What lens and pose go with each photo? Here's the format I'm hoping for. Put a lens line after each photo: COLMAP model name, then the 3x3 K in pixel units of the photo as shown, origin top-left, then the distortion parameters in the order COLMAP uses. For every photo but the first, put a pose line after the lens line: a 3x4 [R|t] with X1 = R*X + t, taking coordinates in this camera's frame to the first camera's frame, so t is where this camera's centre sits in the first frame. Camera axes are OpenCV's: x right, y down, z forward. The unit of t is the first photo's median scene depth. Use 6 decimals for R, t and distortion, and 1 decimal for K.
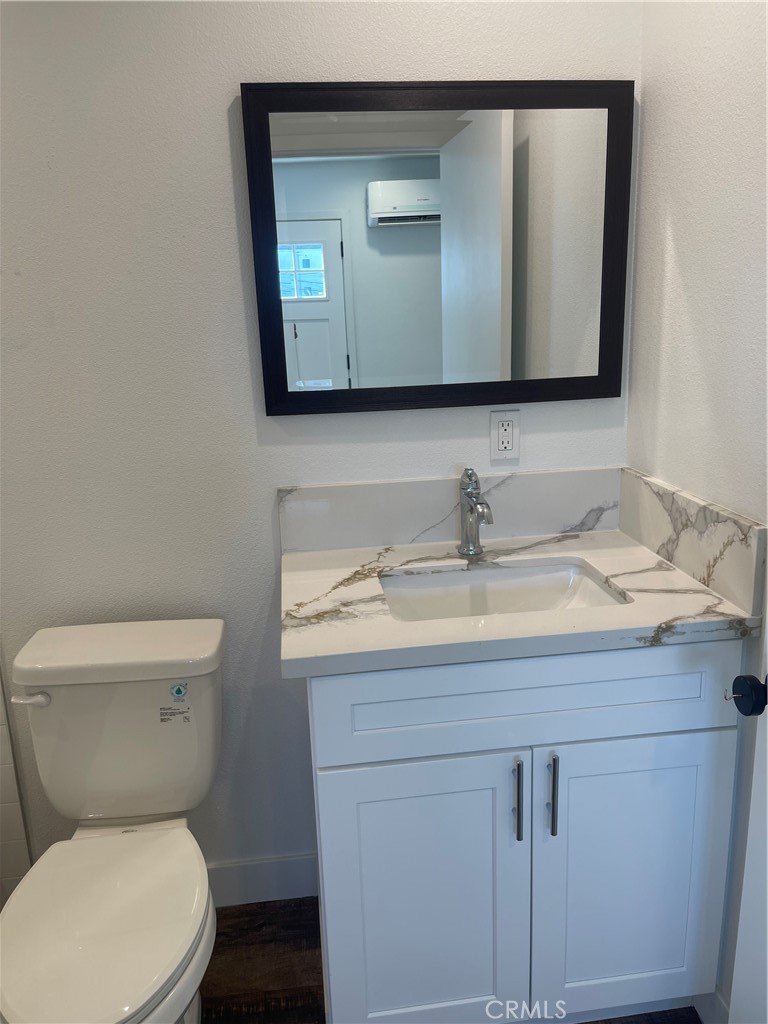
lens RADIAL K [[777.5, 0, 382.5], [0, 777.5, 510.0], [0, 0, 1]] dist [0.061074, -0.074197]
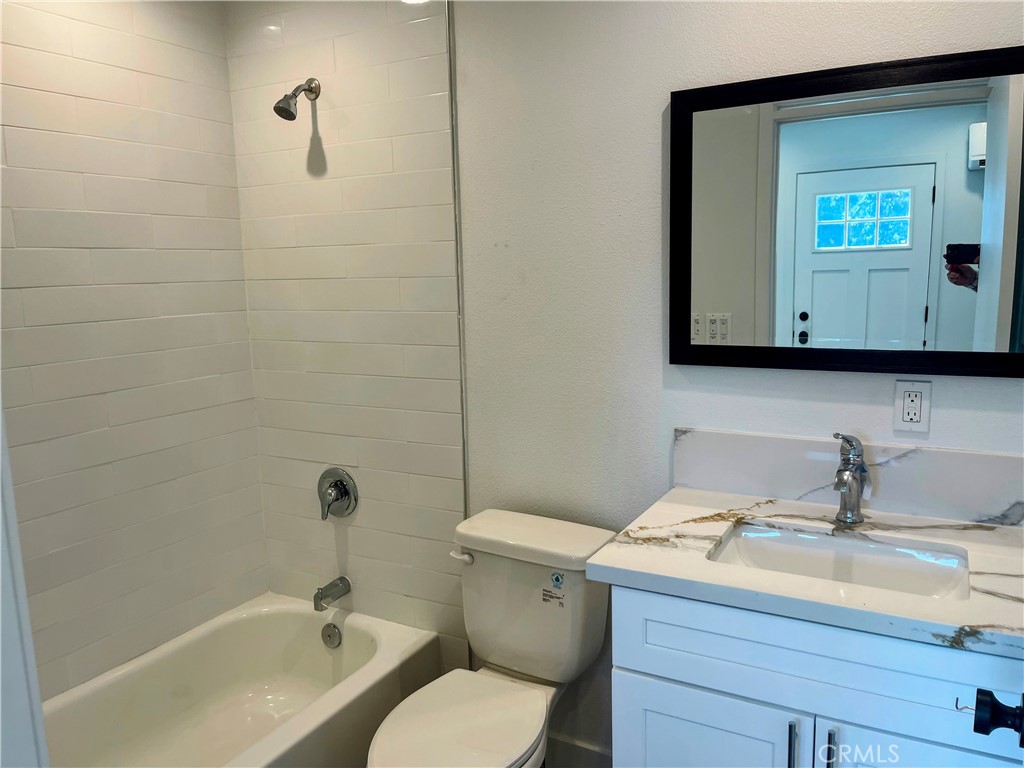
lens RADIAL K [[777.5, 0, 516.5], [0, 777.5, 388.4], [0, 0, 1]] dist [0.061074, -0.074197]
pose [[0.811427, 0.107635, -0.574456, 0.333975], [-0.149828, 0.988358, -0.026446, -0.021132], [0.564922, 0.107528, 0.818108, -0.065953]]
